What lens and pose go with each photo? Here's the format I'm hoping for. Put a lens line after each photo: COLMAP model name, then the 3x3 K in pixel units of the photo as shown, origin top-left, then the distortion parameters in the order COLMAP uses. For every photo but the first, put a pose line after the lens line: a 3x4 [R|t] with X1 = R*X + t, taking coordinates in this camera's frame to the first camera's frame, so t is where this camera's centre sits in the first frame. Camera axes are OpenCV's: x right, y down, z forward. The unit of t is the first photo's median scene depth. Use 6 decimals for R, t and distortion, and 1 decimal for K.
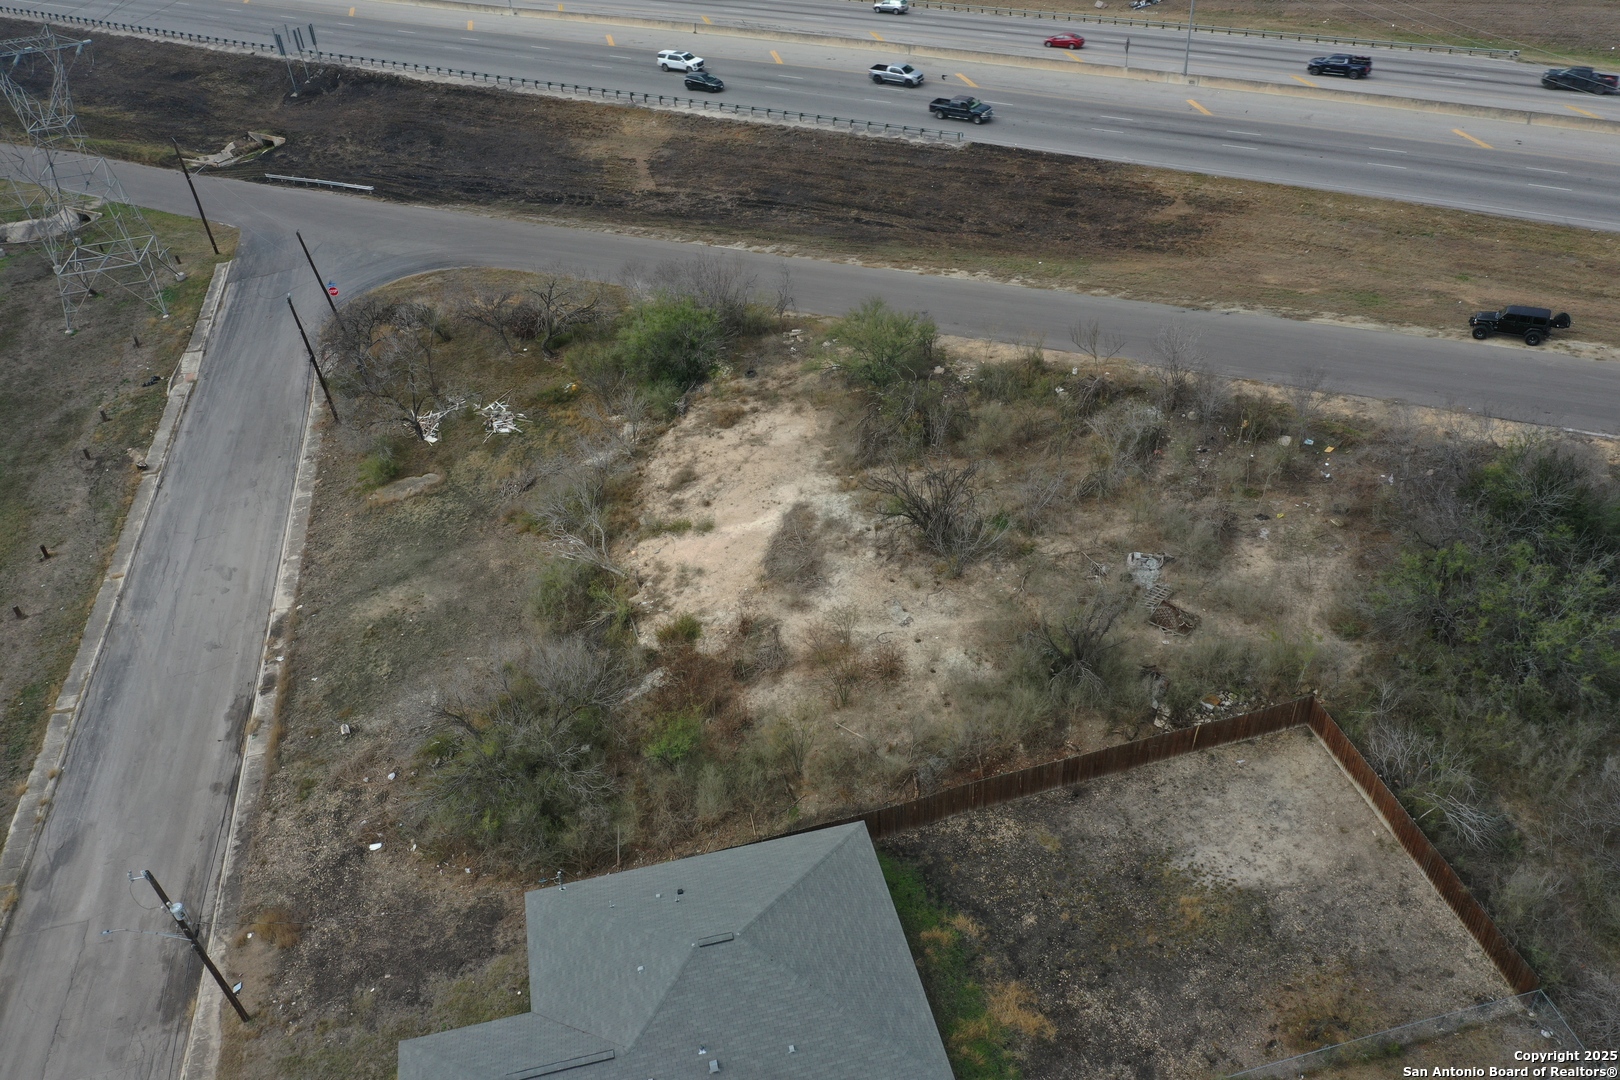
lens RADIAL K [[1277.7, 0, 803.0], [0, 1277.7, 543.7], [0, 0, 1]] dist [-0.009617, 0.000704]
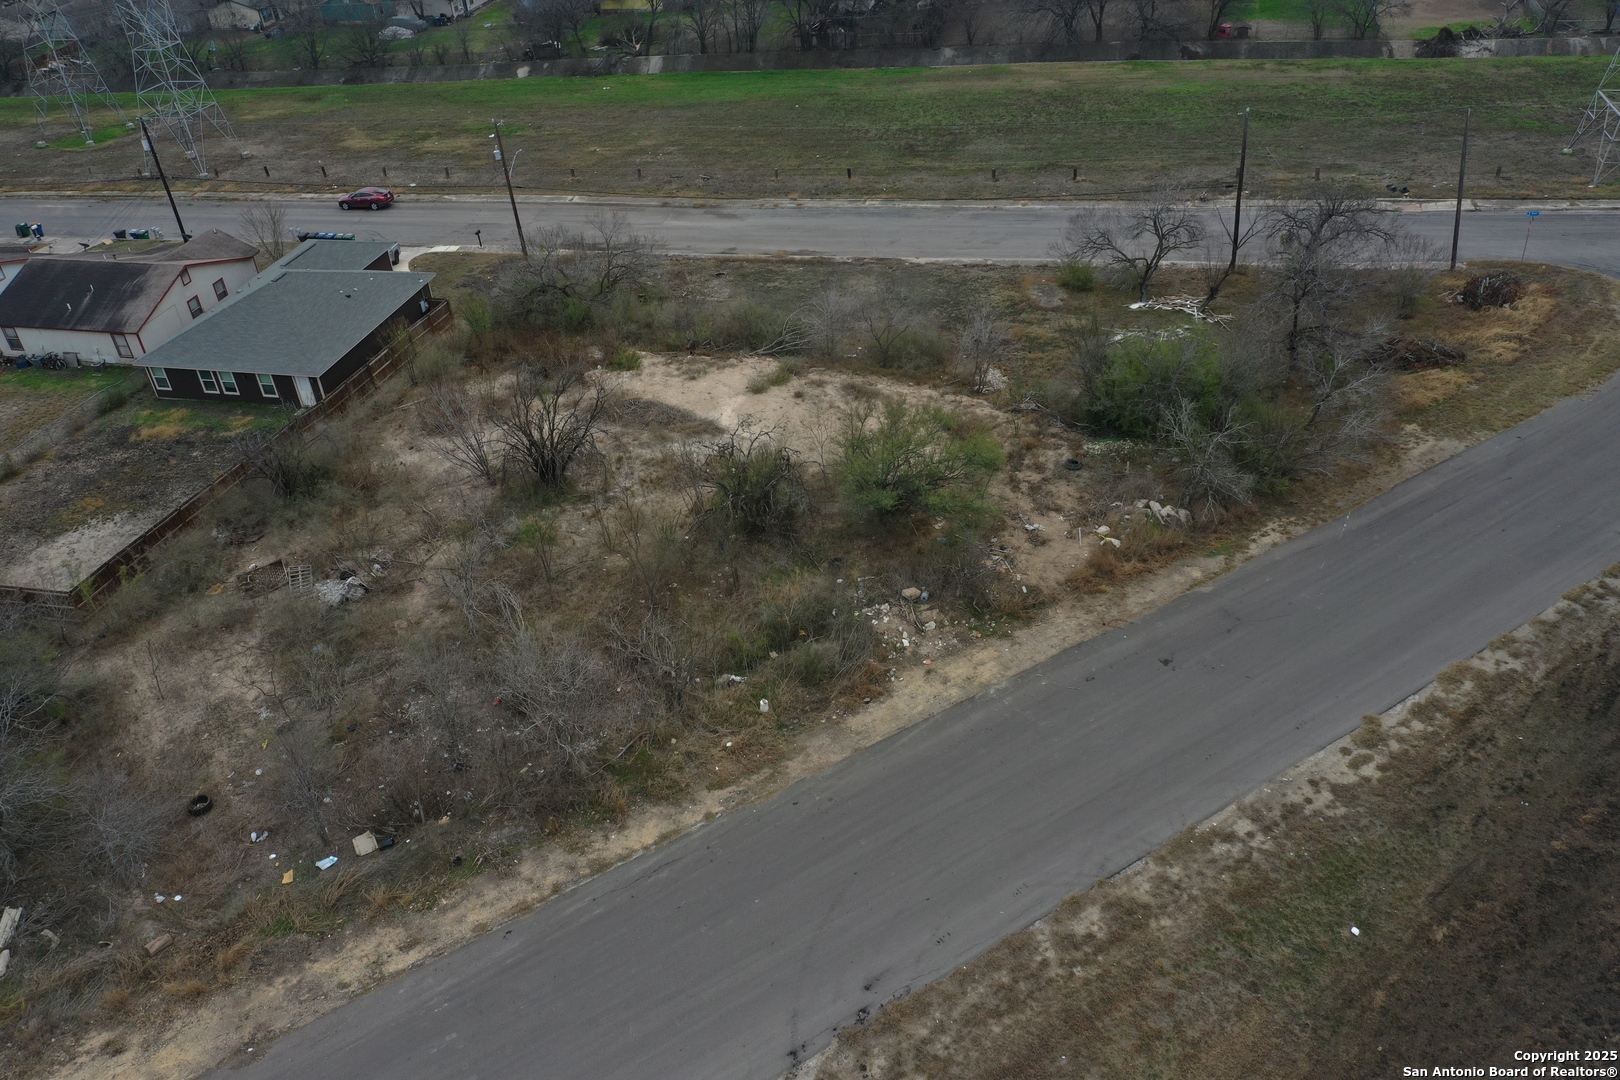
lens RADIAL K [[1277.7, 0, 799.1], [0, 1277.7, 535.6], [0, 0, 1]] dist [-0.009617, 0.000704]
pose [[-0.447836, 0.588533, -0.673106, 0.637429], [-0.430329, 0.518016, 0.739240, -0.700774], [0.783747, 0.620715, 0.021277, 1.138290]]
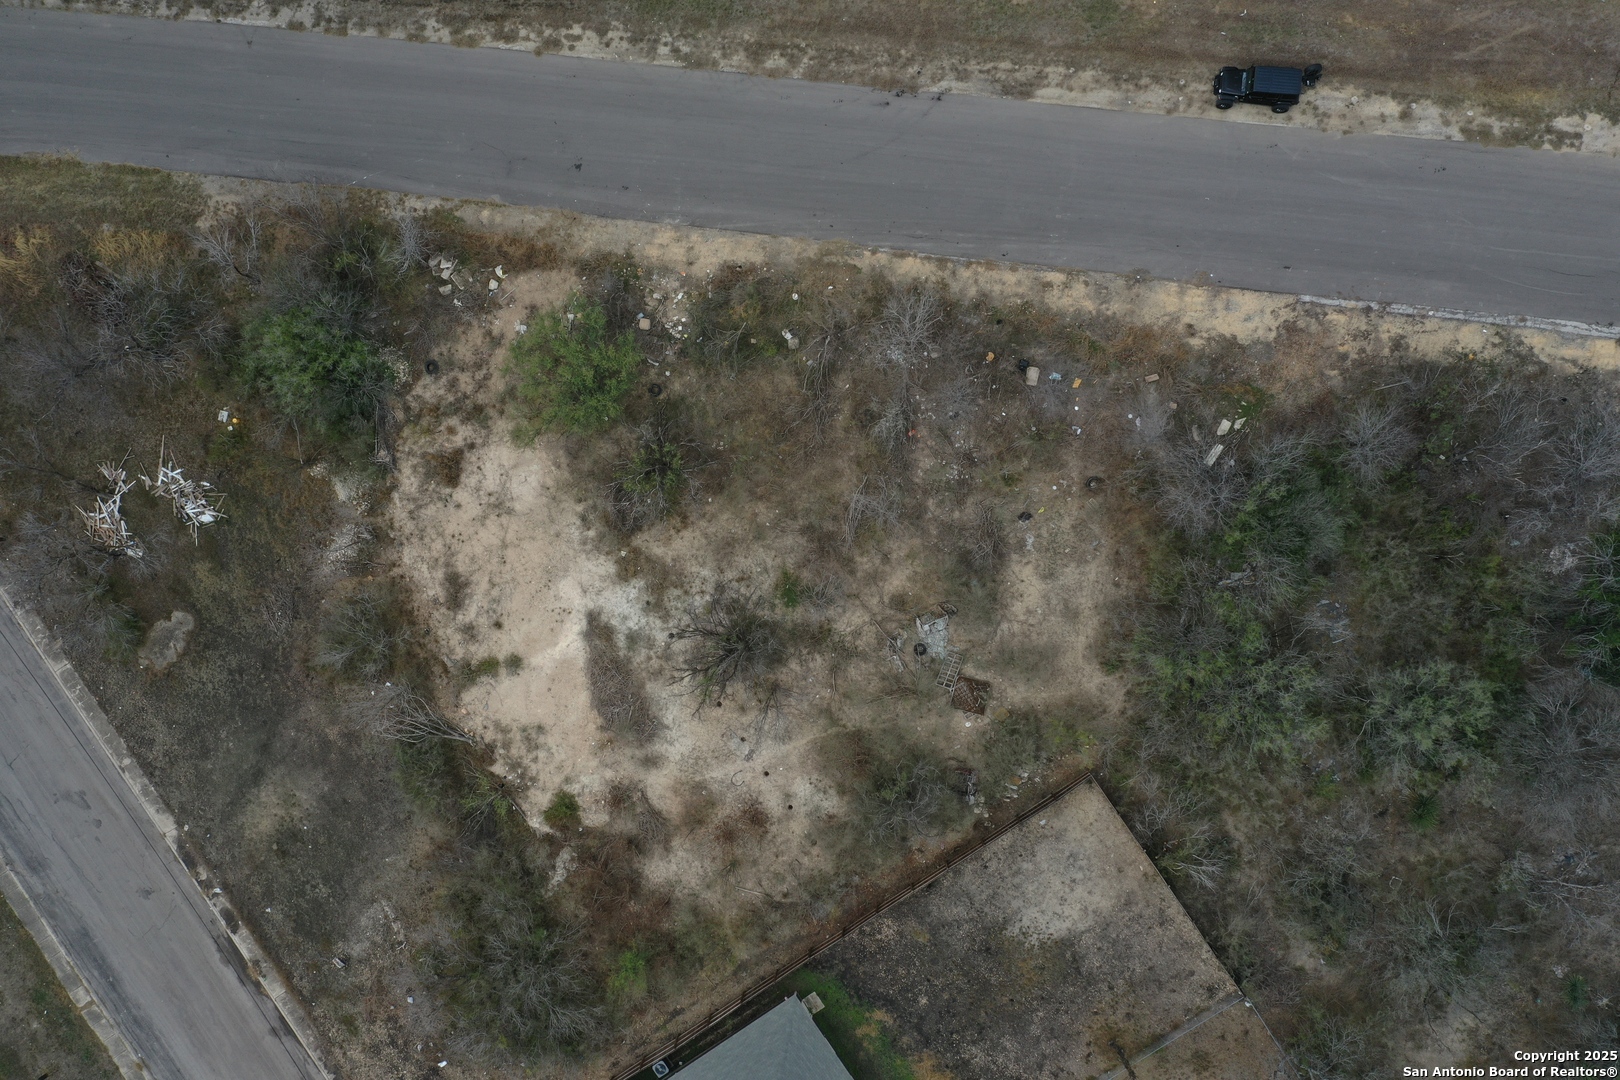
lens RADIAL K [[1277.7, 0, 810.6], [0, 1277.7, 535.6], [0, 0, 1]] dist [-0.009617, 0.000704]
pose [[0.926210, -0.376955, 0.006373, 0.185510], [0.221502, 0.557772, 0.799892, -0.886172], [-0.305078, -0.739456, 0.600110, 0.416252]]
